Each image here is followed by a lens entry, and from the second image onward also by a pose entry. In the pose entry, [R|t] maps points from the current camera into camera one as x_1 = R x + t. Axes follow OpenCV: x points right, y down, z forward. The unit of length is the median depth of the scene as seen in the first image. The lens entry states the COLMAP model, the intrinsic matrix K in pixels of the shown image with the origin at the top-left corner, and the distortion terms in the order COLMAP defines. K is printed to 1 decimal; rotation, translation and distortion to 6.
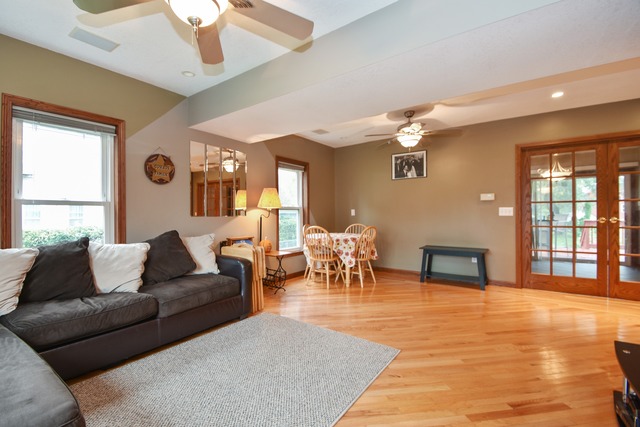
lens RADIAL K [[287.4, 0, 316.3], [0, 287.4, 212.3], [0, 0, 1]] dist [-0.010467, -0.000139]
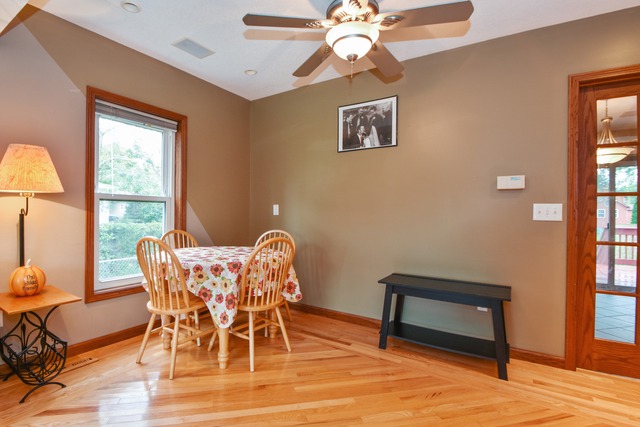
lens RADIAL K [[300.6, 0, 320.0], [0, 300.6, 213.5], [0, 0, 1]] dist [-0.042369, -0.000155]
pose [[0.996212, 0.019030, 0.084851, 0.212801], [-0.019260, 0.999813, 0.001901, 0.006363], [-0.084799, -0.003528, 0.996392, 0.493147]]
